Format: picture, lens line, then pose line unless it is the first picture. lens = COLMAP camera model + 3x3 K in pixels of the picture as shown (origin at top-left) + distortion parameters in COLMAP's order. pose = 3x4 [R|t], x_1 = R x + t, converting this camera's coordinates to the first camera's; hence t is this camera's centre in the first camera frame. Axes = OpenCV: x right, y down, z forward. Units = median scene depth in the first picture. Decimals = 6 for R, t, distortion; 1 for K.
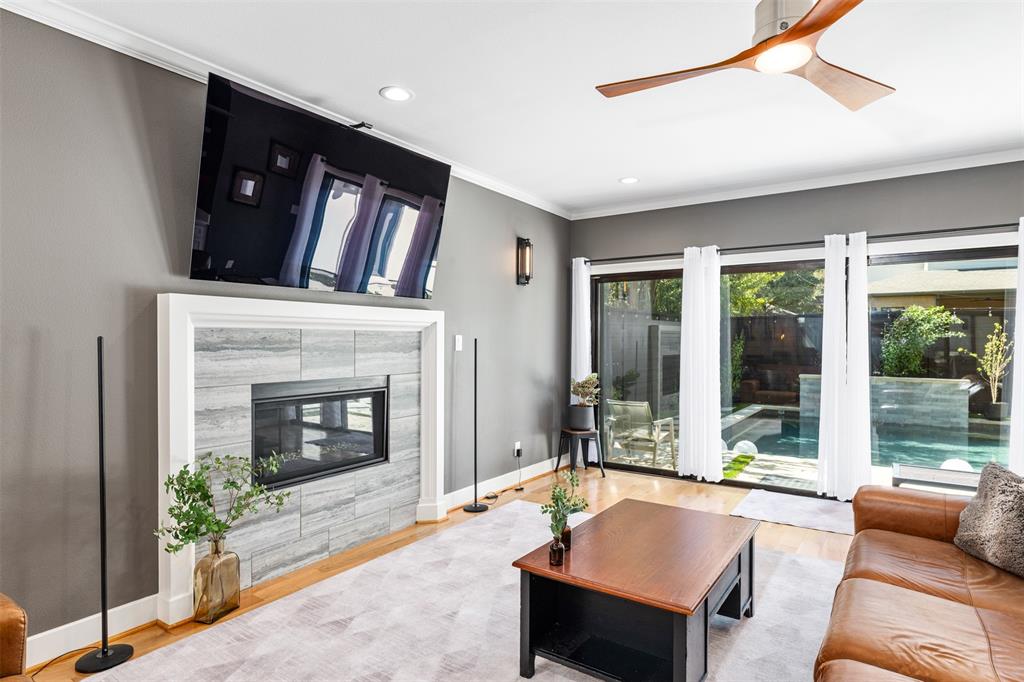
lens RADIAL K [[562.0, 0, 512.0], [0, 562.0, 341.0], [0, 0, 1]] dist [0.000312, -0.000019]
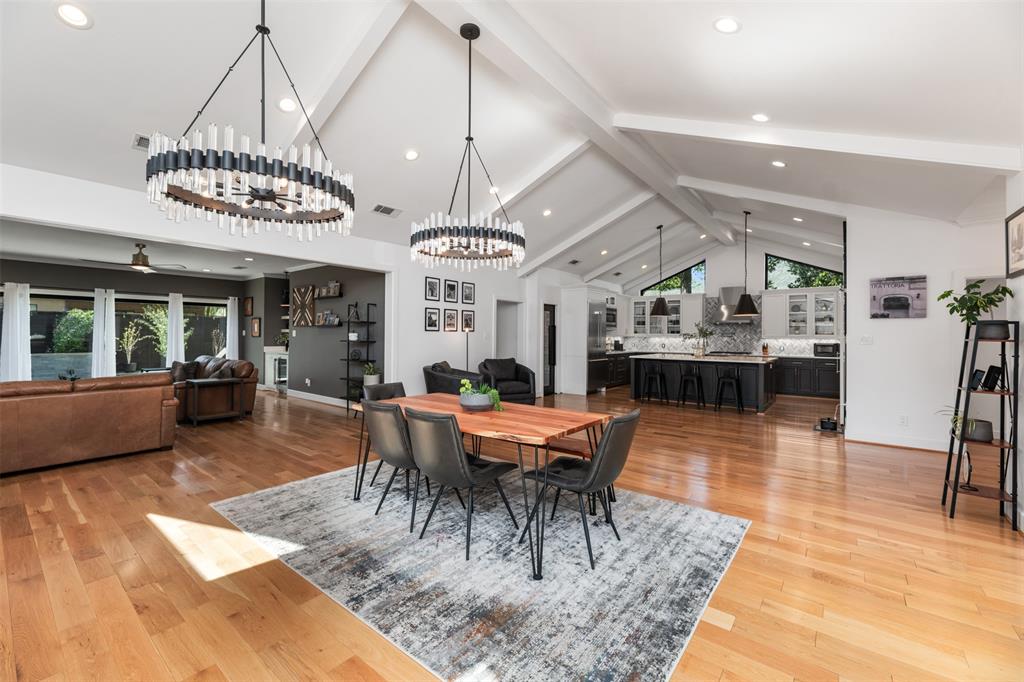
lens RADIAL K [[413.9, 0, 511.0], [0, 413.9, 331.8], [0, 0, 1]] dist [-0.000198, 0.000003]
pose [[0.064123, 0.003547, 0.997936, -1.314812], [-0.004800, 0.999983, -0.003246, 0.002358], [-0.997930, -0.004582, 0.064139, -1.091060]]
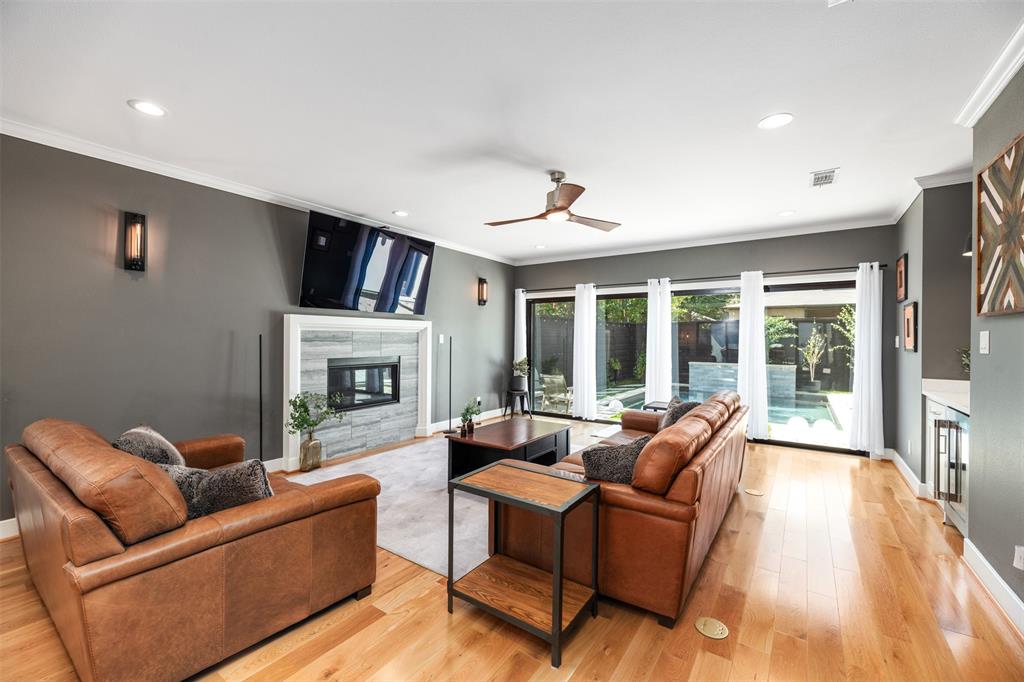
lens RADIAL K [[421.0, 0, 510.4], [0, 421.0, 333.4], [0, 0, 1]] dist [-0.001703, -0.000067]
pose [[0.999969, 0.003675, -0.007019, 0.149179], [-0.003774, 0.999892, -0.014174, 0.004502], [0.006967, 0.014200, 0.999875, -0.373724]]
